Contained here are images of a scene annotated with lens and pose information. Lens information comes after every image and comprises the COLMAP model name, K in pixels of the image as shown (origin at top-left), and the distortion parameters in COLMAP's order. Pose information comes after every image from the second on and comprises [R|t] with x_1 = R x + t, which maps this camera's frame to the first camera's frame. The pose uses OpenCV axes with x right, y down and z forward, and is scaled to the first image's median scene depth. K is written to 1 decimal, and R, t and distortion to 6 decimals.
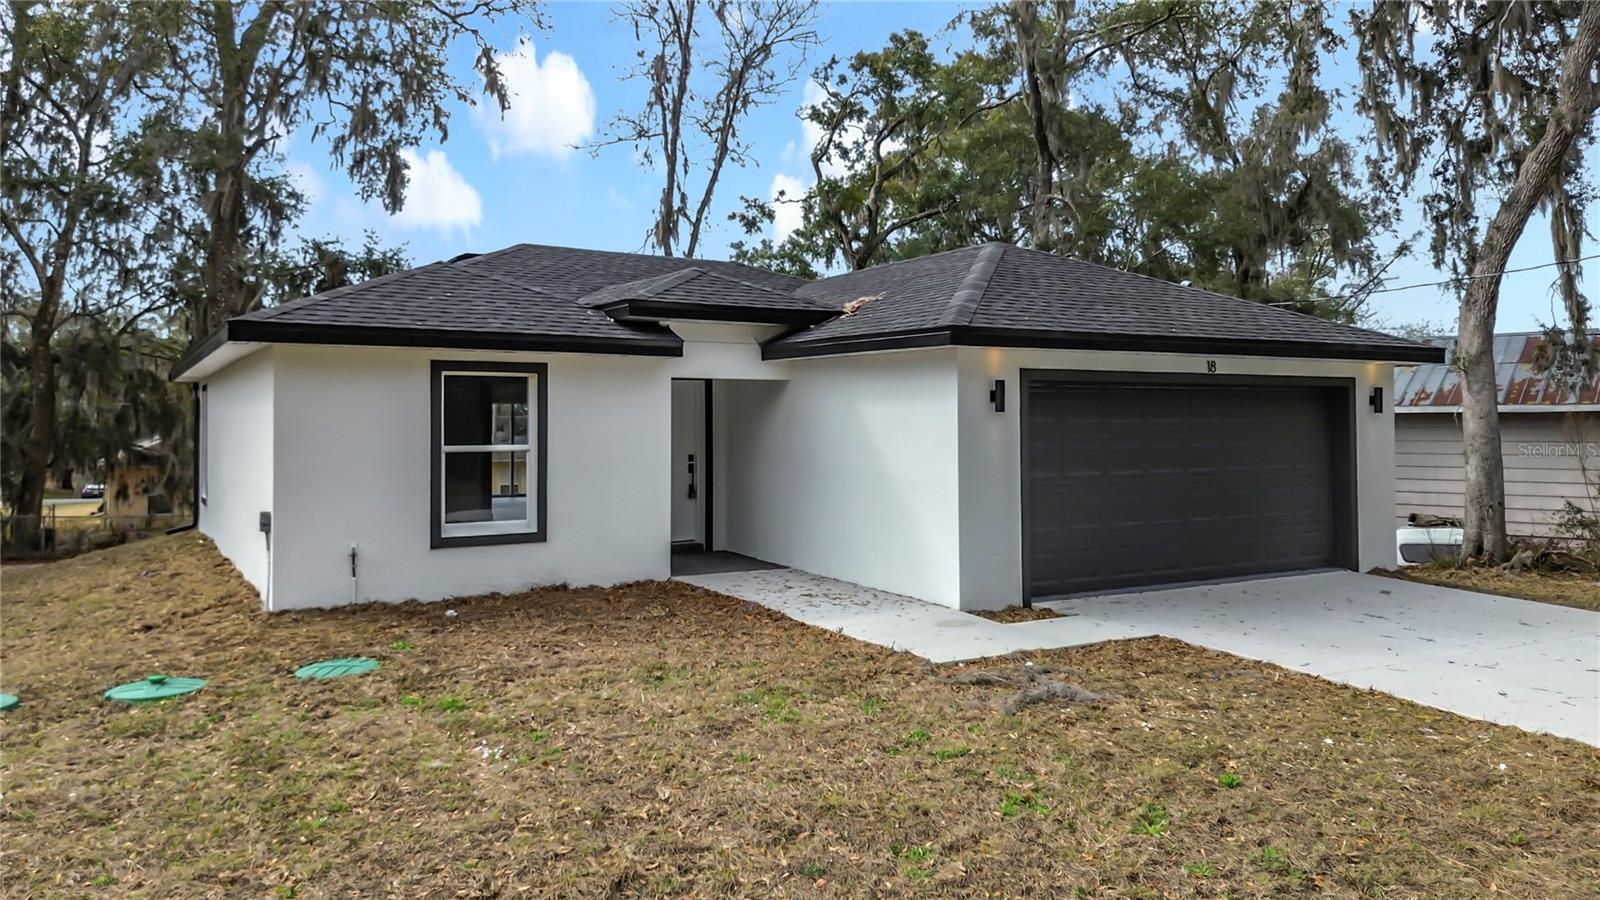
lens RADIAL K [[1159.5, 0, 808.5], [0, 1159.5, 400.9], [0, 0, 1]] dist [0.053577, -0.072072]
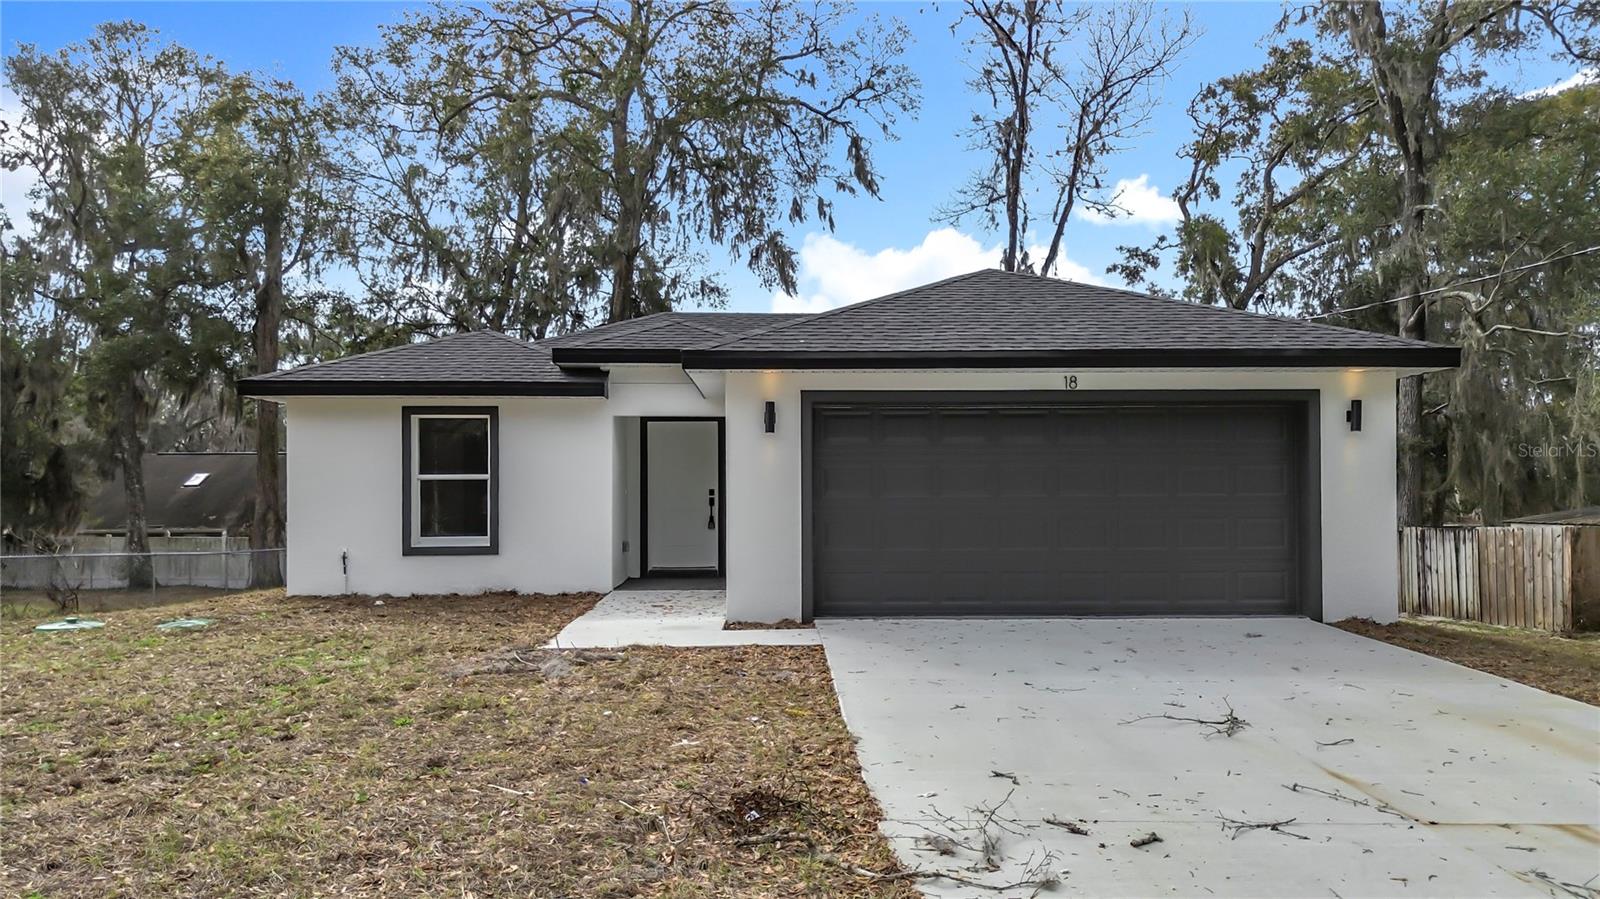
lens RADIAL K [[1128.7, 0, 793.4], [0, 1128.7, 500.0], [0, 0, 1]] dist [0.062121, -0.070628]
pose [[0.873830, 0.000605, -0.486232, 0.552070], [0.011082, 0.999715, 0.021159, 0.038956], [0.486106, -0.023878, 0.873574, 0.112990]]
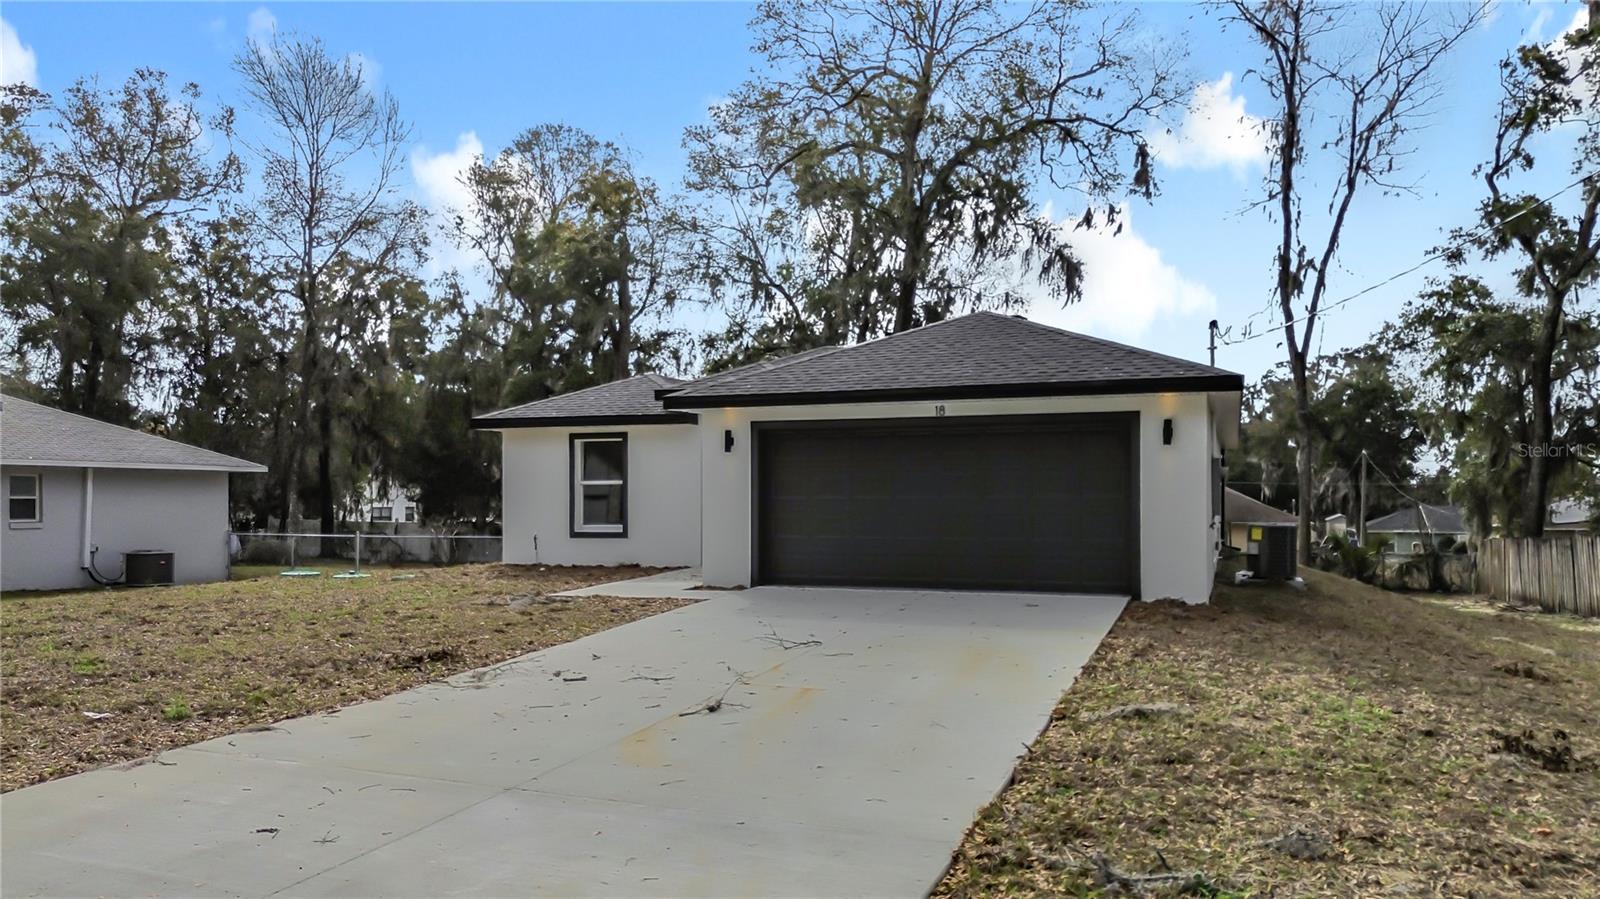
lens RADIAL K [[1128.7, 0, 793.4], [0, 1128.7, 500.0], [0, 0, 1]] dist [0.062121, -0.070628]
pose [[0.621722, 0.004149, -0.783227, 1.089036], [0.016381, 0.999698, 0.018299, 0.036001], [0.783066, -0.024207, 0.621467, 0.154464]]
